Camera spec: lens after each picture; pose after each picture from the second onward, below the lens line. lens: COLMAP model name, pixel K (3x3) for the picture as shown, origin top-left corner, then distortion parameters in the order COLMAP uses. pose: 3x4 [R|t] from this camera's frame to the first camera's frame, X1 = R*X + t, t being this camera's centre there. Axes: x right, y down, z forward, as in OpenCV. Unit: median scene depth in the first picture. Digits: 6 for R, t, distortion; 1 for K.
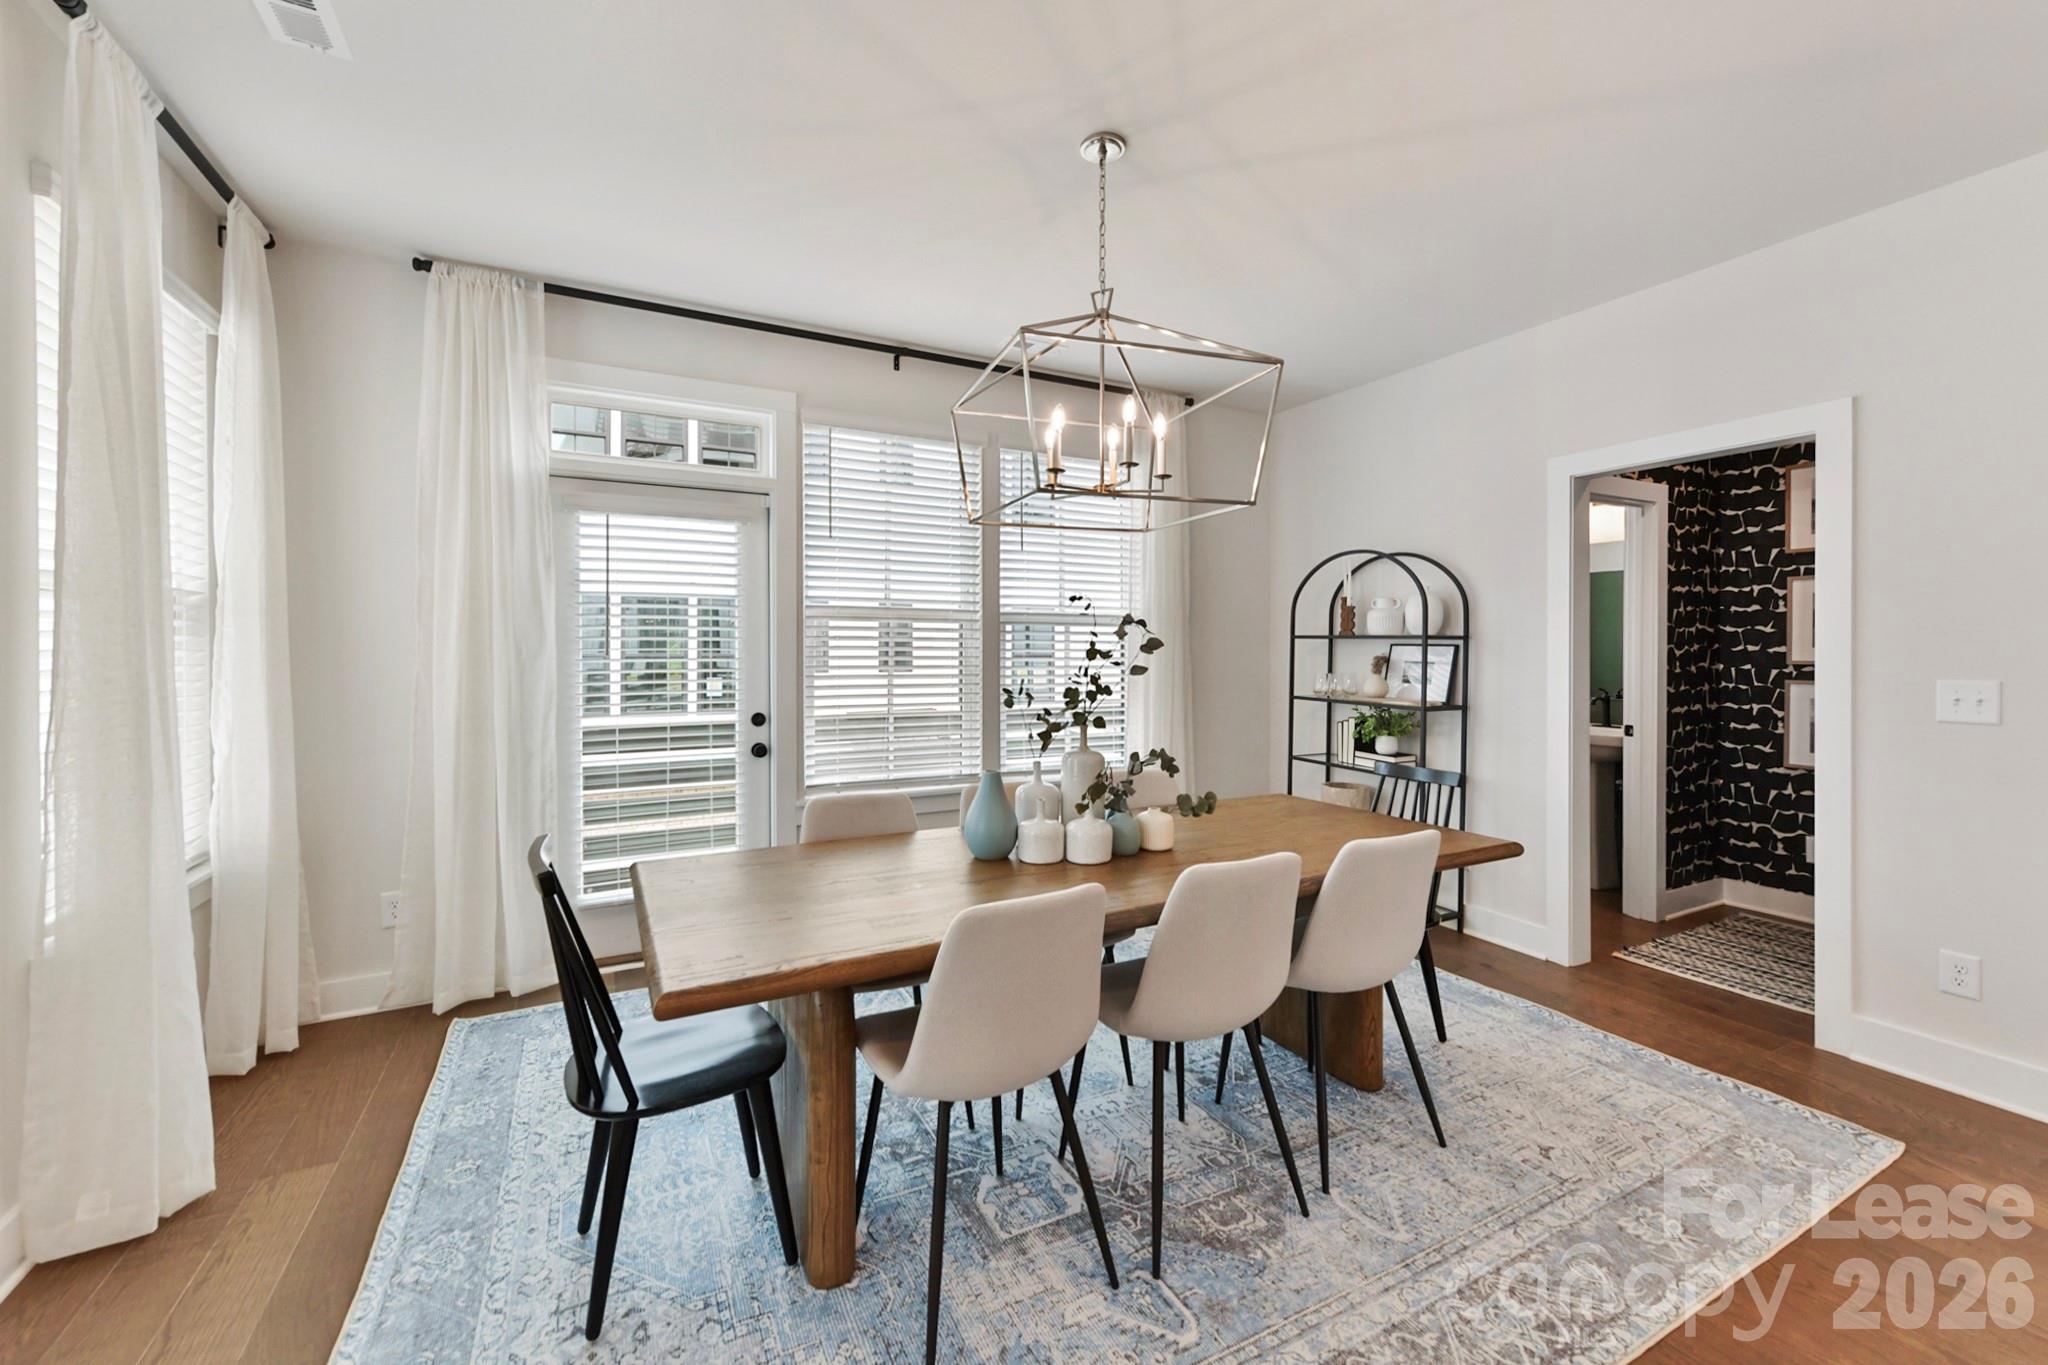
lens RADIAL K [[816.3, 0, 1013.8], [0, 816.3, 665.0], [0, 0, 1]] dist [0.000893, 0.000141]
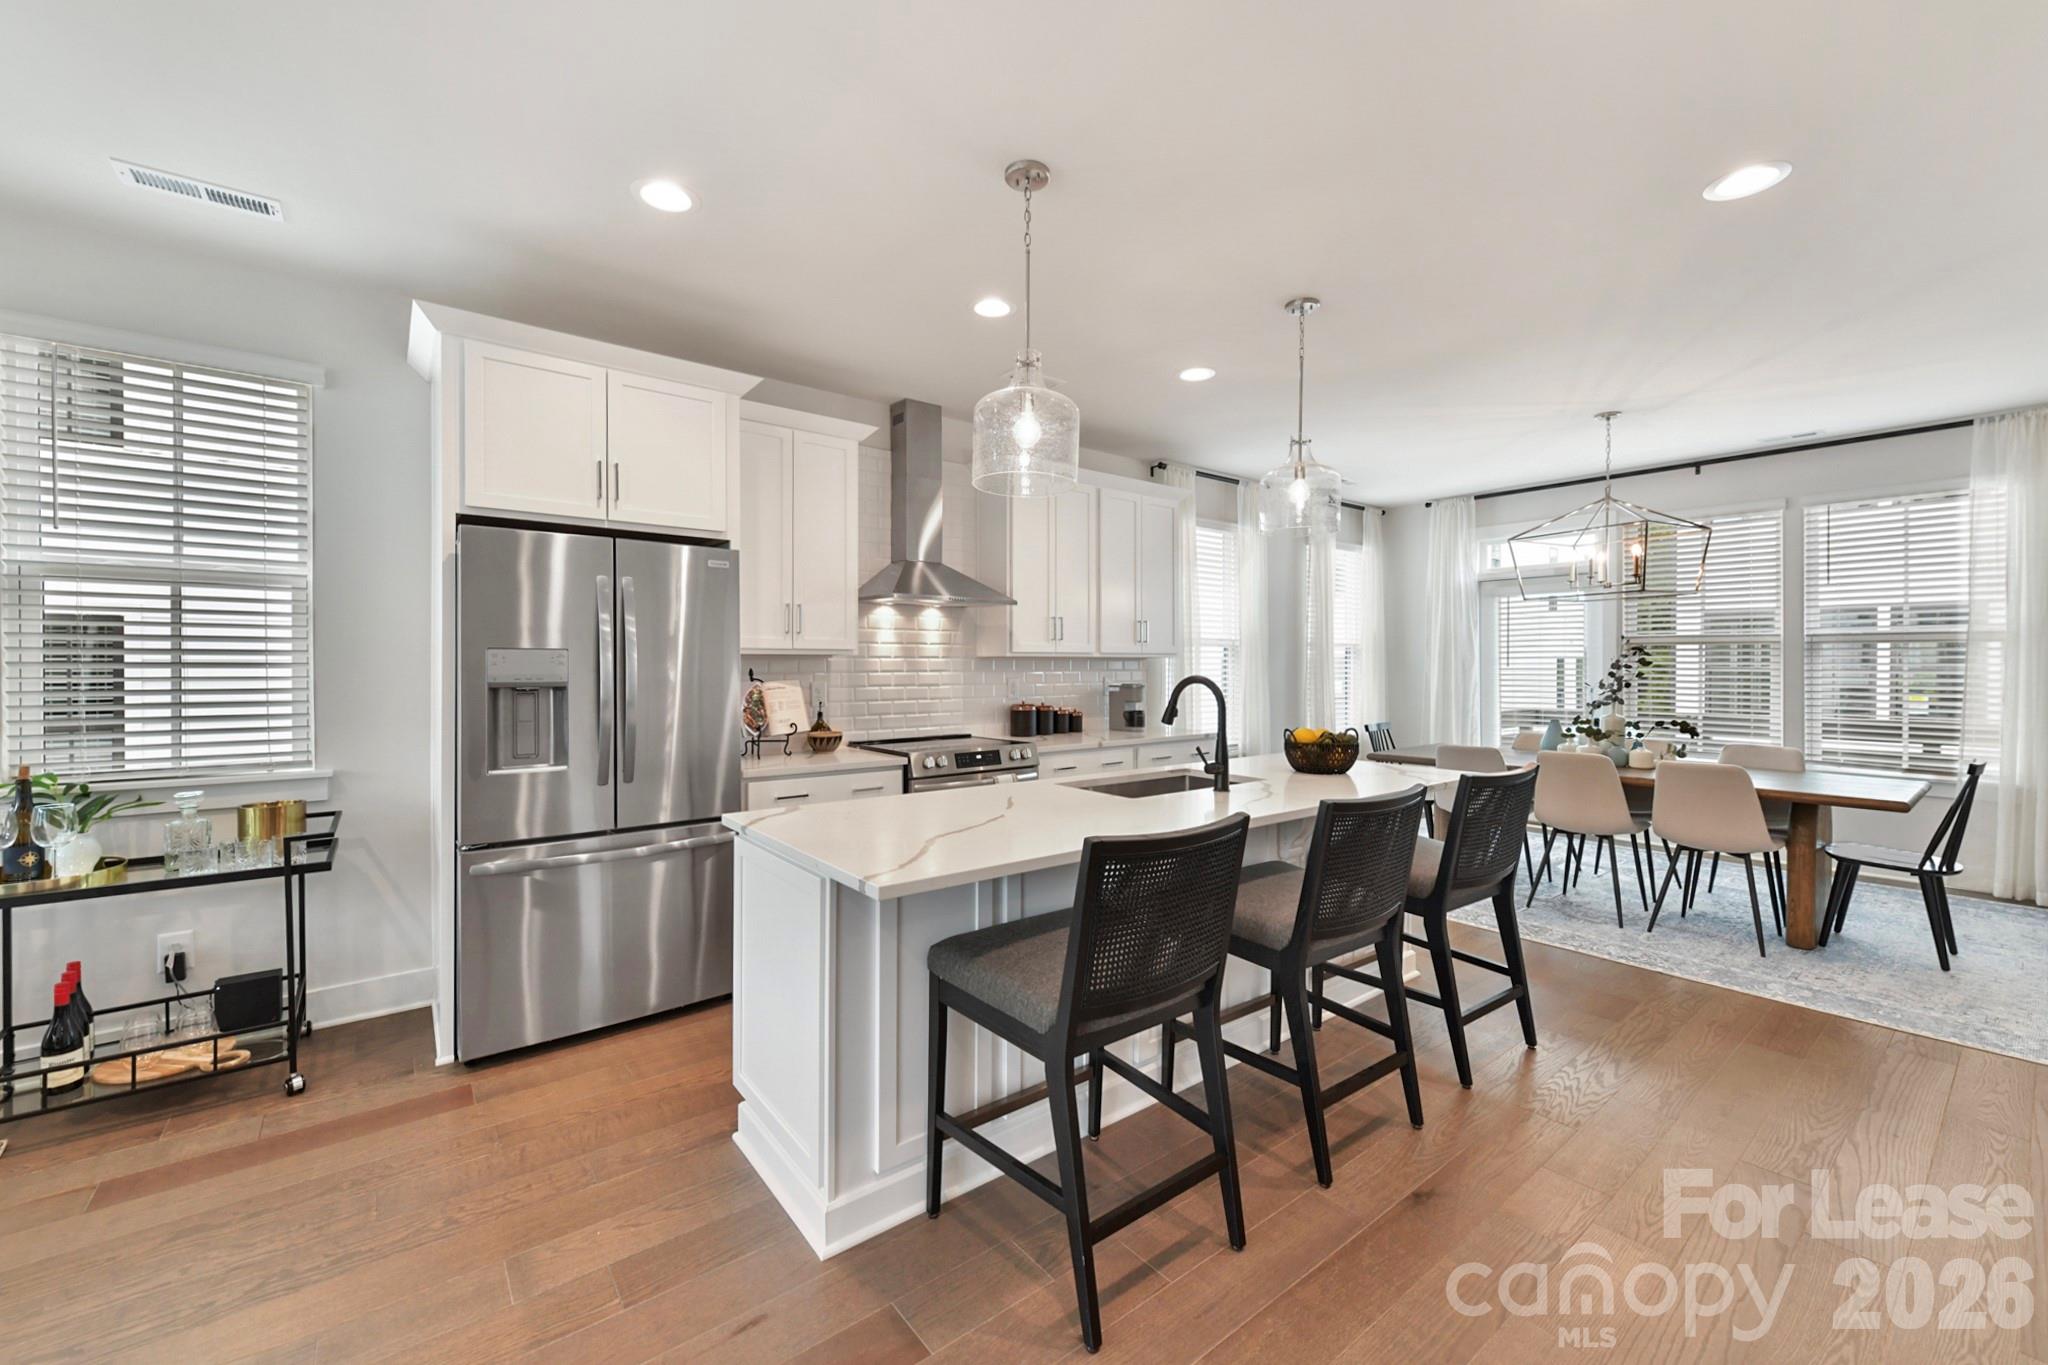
lens RADIAL K [[816.3, 0, 1019.1], [0, 816.3, 675.9], [0, 0, 1]] dist [0.000893, 0.000141]
pose [[0.191422, 0.017136, -0.981358, 1.370133], [-0.018183, 0.999738, 0.013911, 0.006825], [0.981339, 0.015182, 0.191683, -0.621012]]
